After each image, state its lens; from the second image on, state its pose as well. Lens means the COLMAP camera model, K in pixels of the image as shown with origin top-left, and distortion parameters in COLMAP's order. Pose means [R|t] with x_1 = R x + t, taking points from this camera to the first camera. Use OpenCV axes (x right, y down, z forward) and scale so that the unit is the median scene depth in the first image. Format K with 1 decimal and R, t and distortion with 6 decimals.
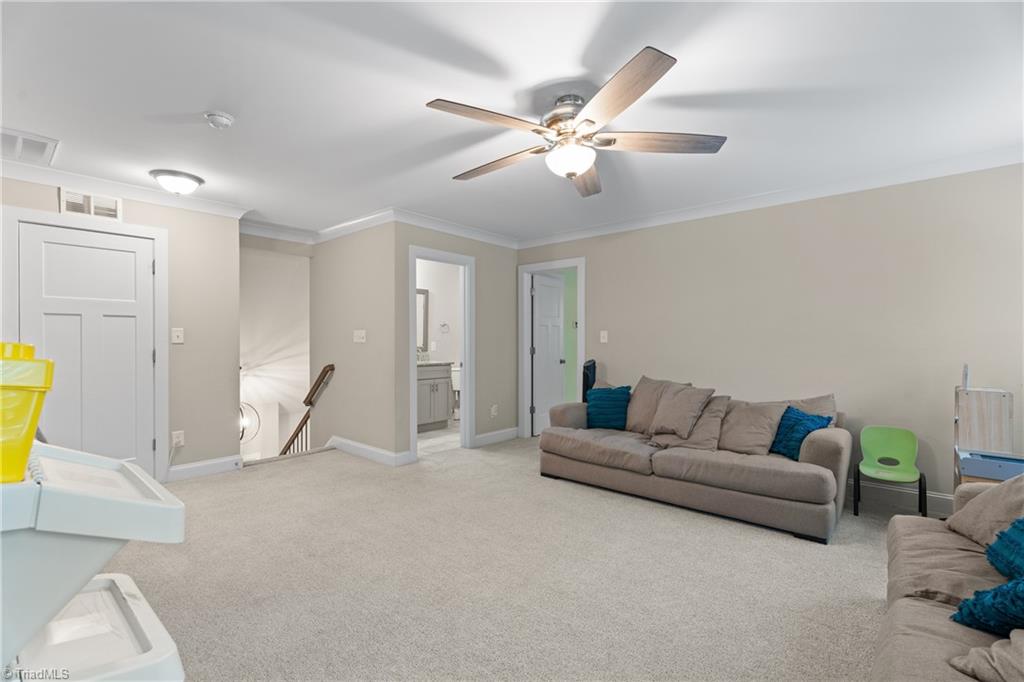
lens RADIAL K [[456.3, 0, 511.2], [0, 456.3, 345.4], [0, 0, 1]] dist [0.012808, 0.001093]
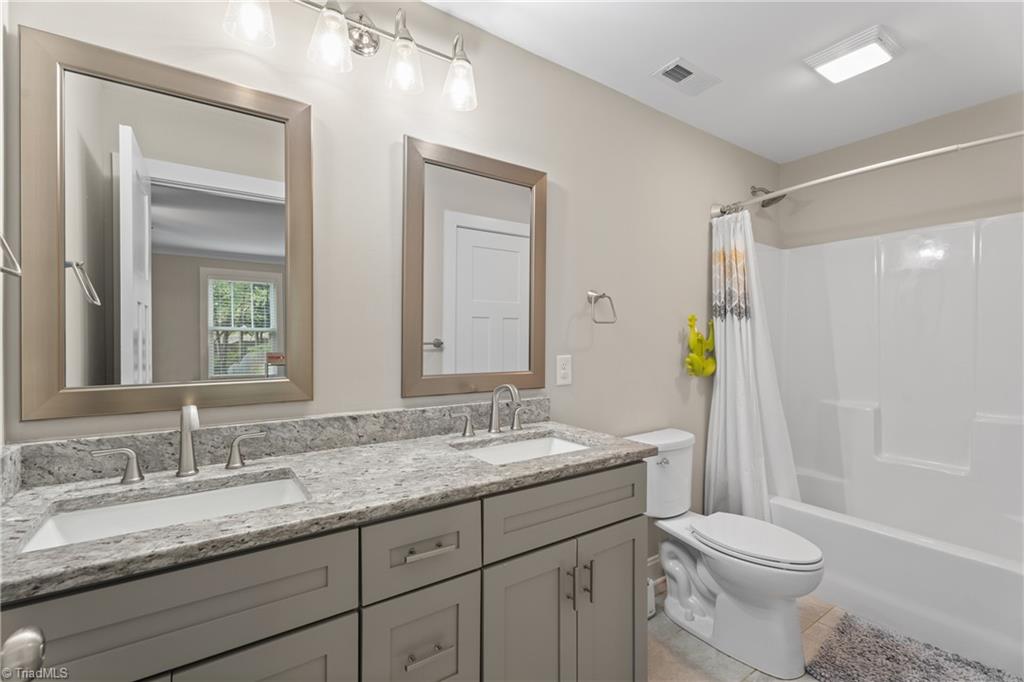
lens RADIAL K [[456.3, 0, 513.5], [0, 456.3, 345.3], [0, 0, 1]] dist [0.012808, 0.001093]
pose [[0.967559, -0.013537, -0.252283, -0.129724], [0.012793, 0.999908, -0.004591, -0.013613], [0.252322, 0.001215, 0.967642, 0.720537]]
